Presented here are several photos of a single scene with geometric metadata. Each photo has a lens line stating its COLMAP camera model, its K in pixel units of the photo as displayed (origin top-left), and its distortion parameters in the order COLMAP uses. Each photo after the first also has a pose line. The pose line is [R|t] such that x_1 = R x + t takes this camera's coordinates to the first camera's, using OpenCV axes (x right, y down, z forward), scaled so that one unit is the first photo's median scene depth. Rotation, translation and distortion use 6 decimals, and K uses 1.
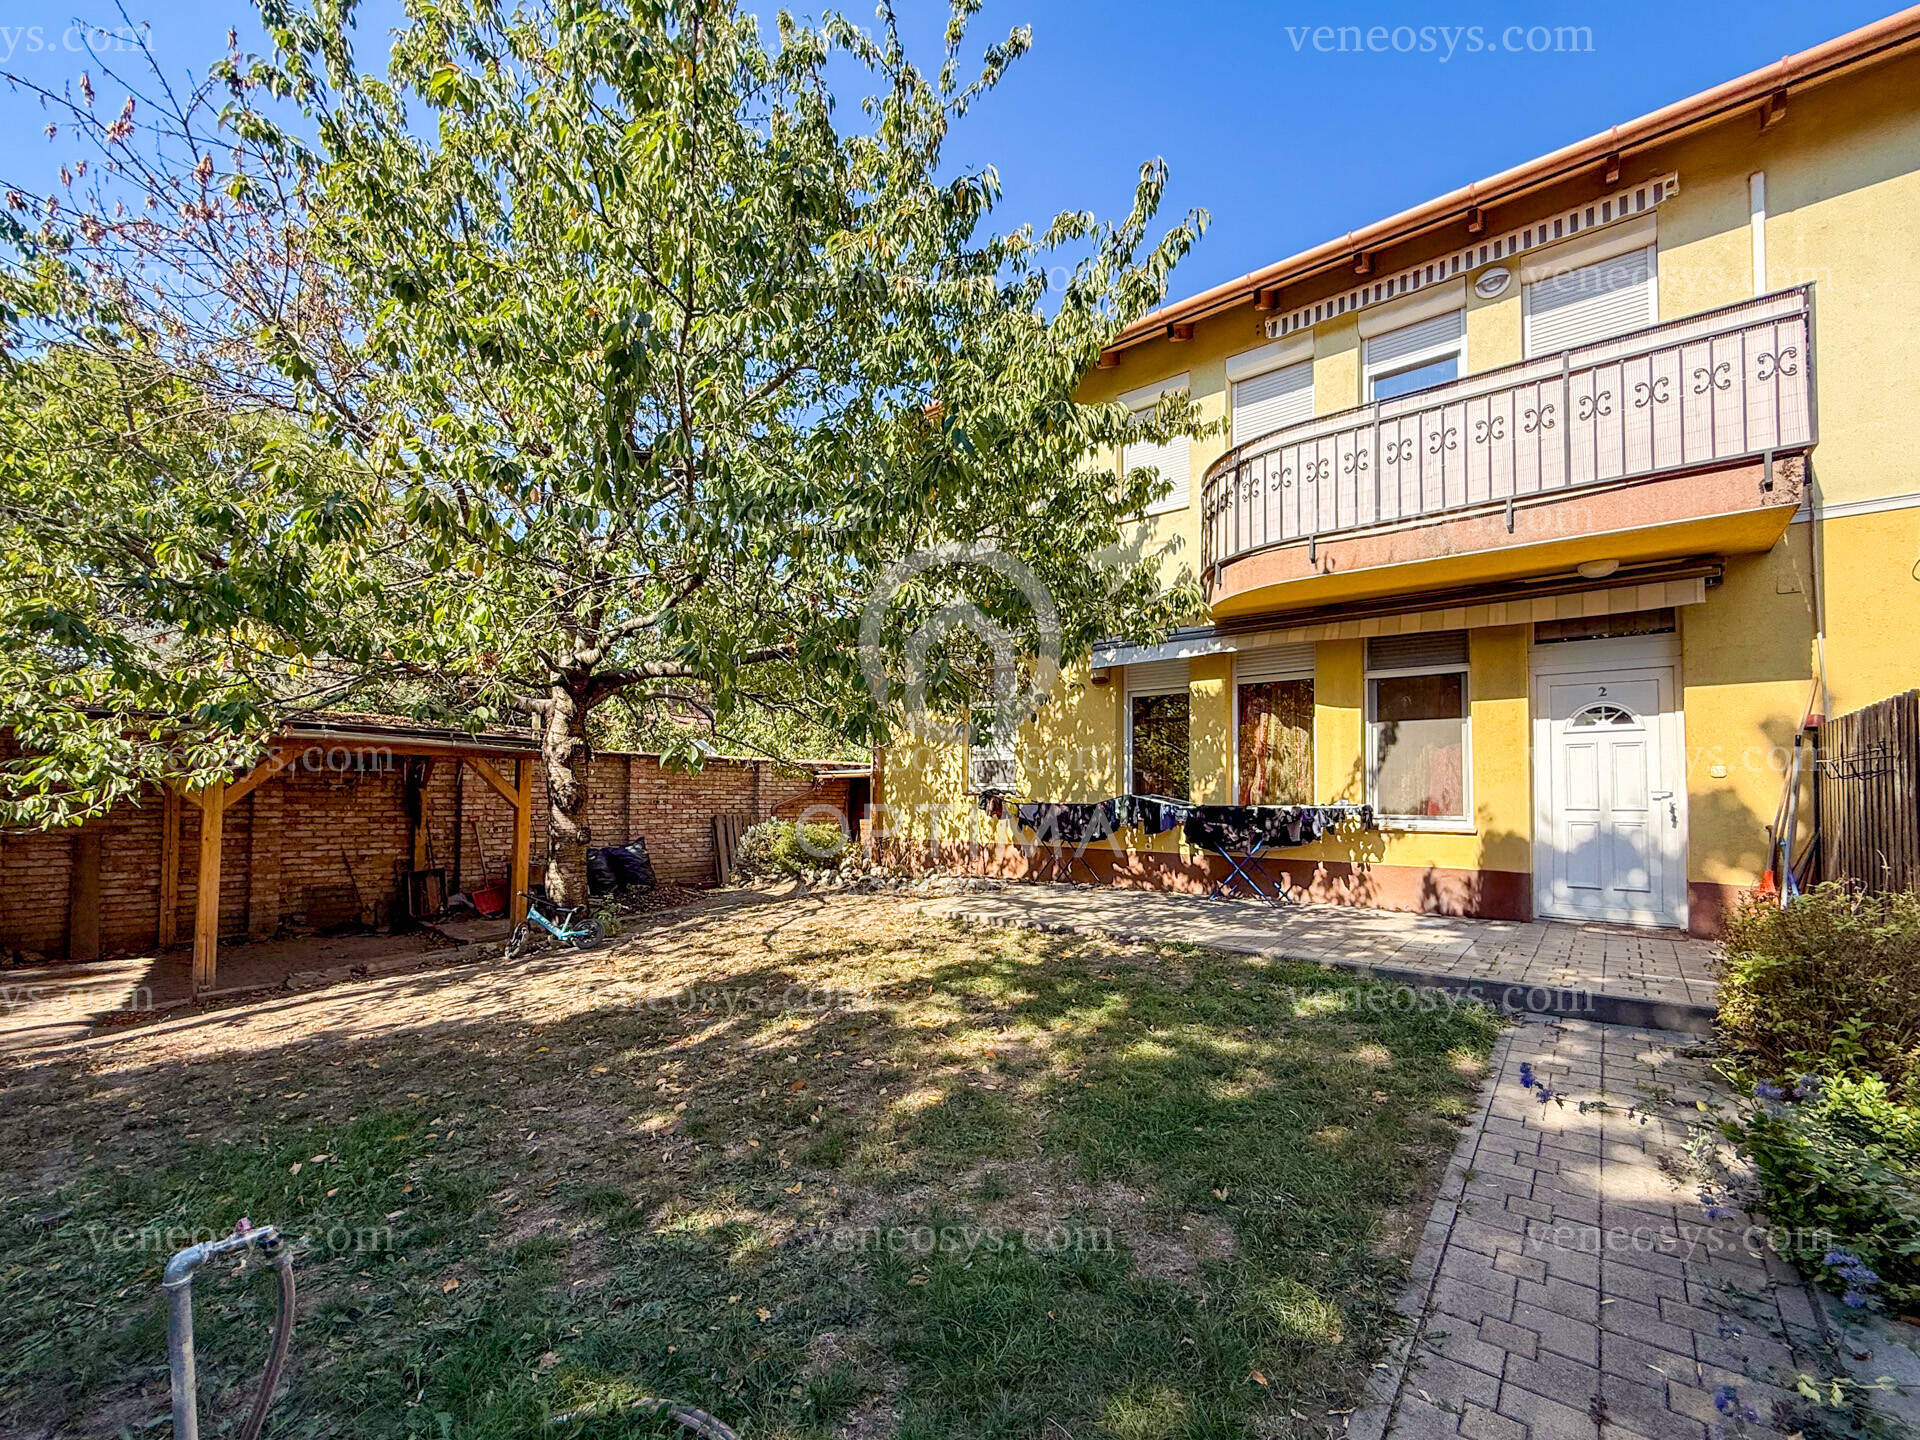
lens RADIAL K [[778.4, 0, 1019.2], [0, 778.4, 773.2], [0, 0, 1]] dist [0.000666, -0.000664]
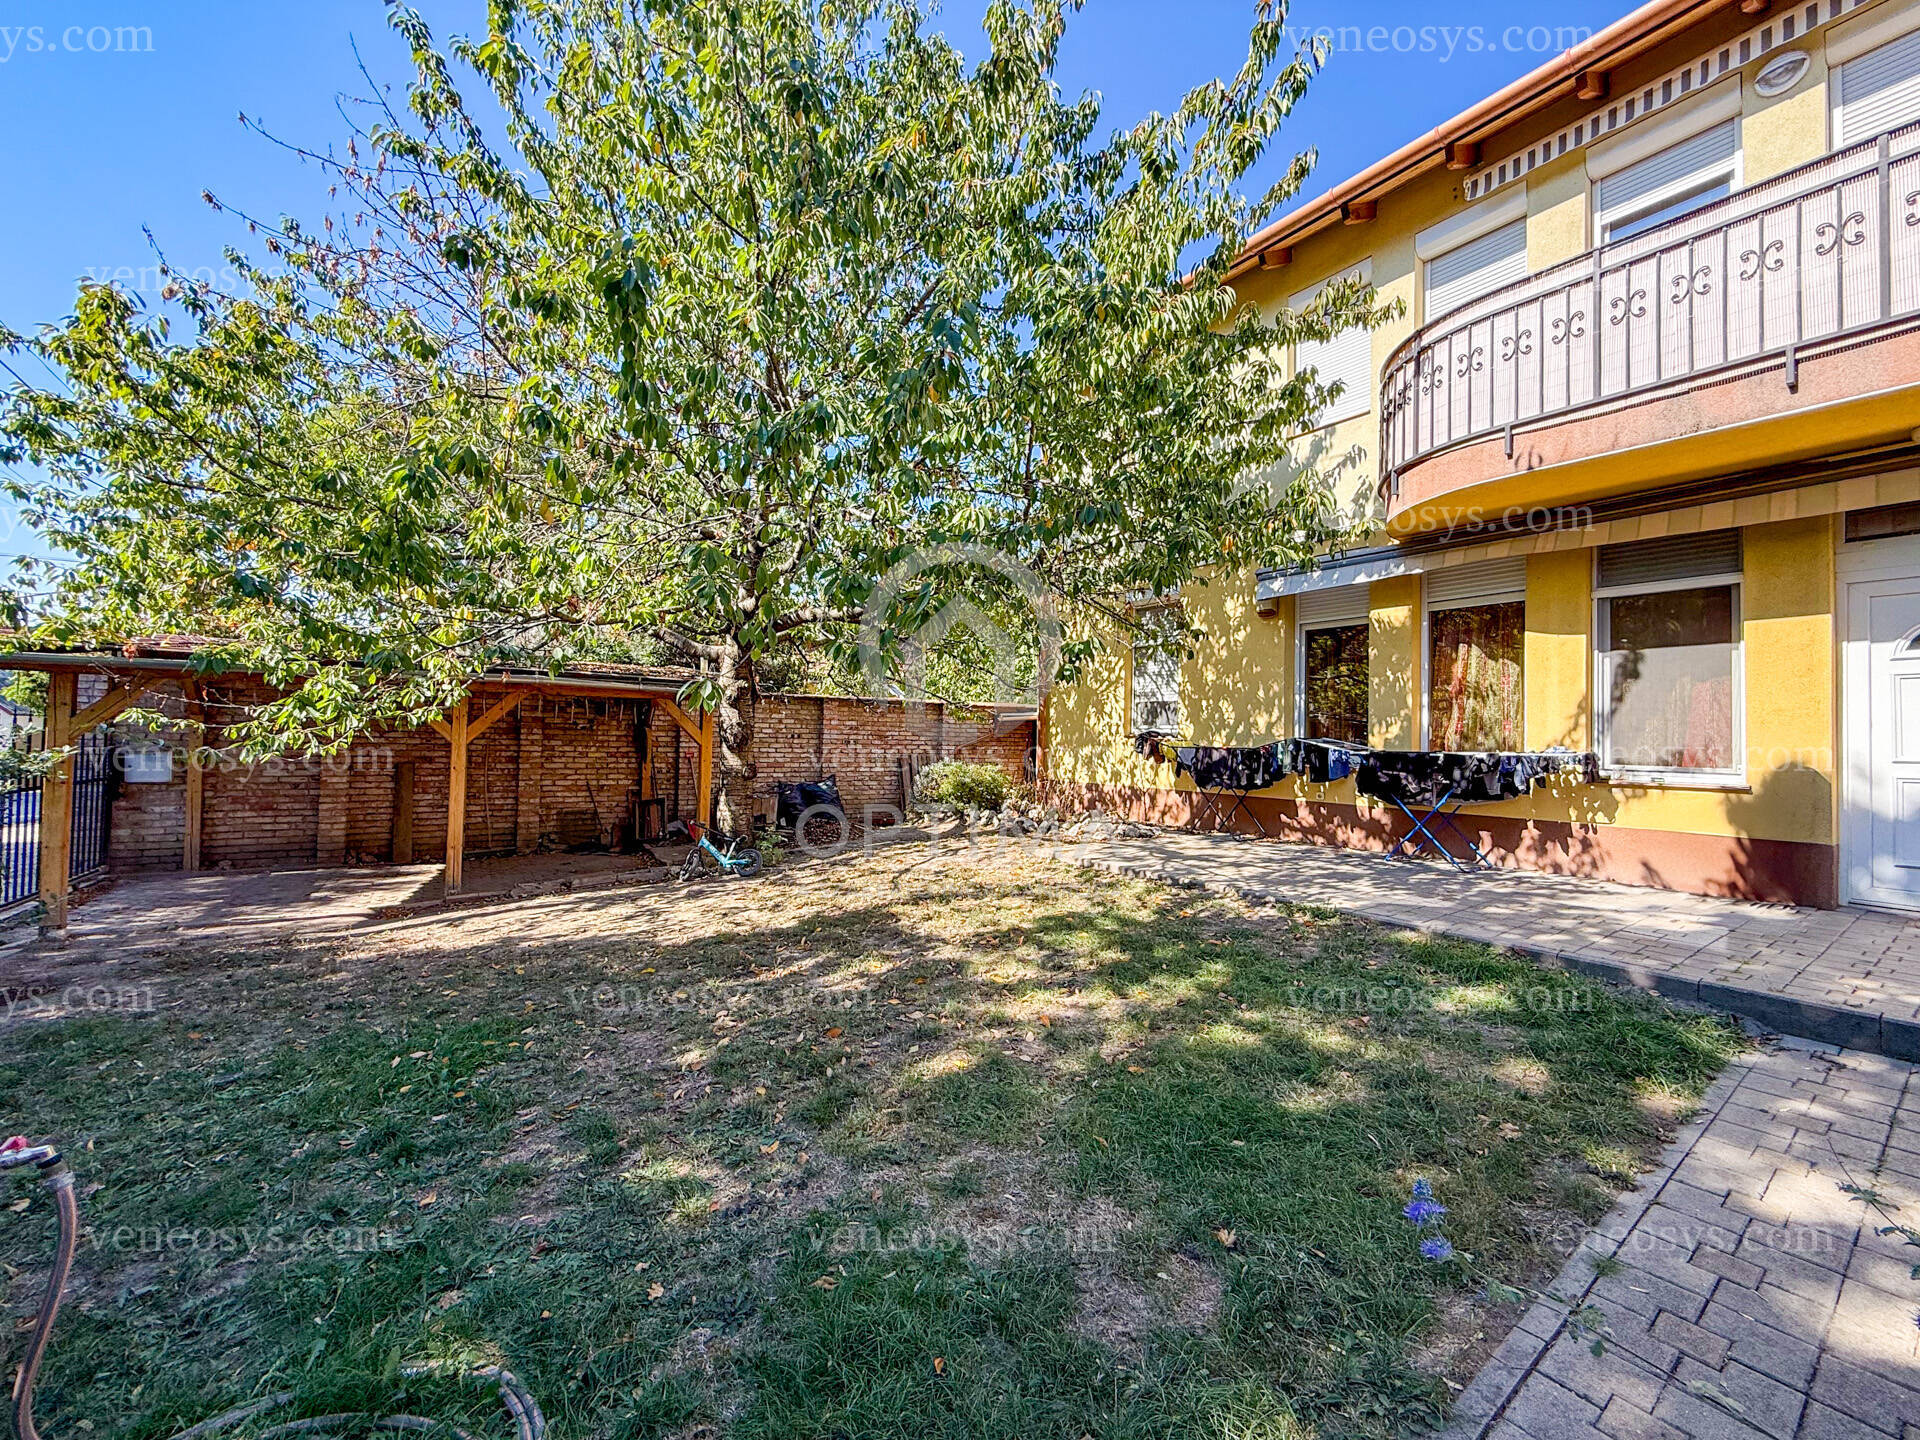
lens RADIAL K [[778.4, 0, 1013.0], [0, 778.4, 723.0], [0, 0, 1]] dist [0.000666, -0.000664]
pose [[0.964663, 0.003170, -0.263469, 0.096910], [-0.001131, 0.999968, 0.007893, 0.004593], [0.263485, -0.007316, 0.964636, 0.069124]]
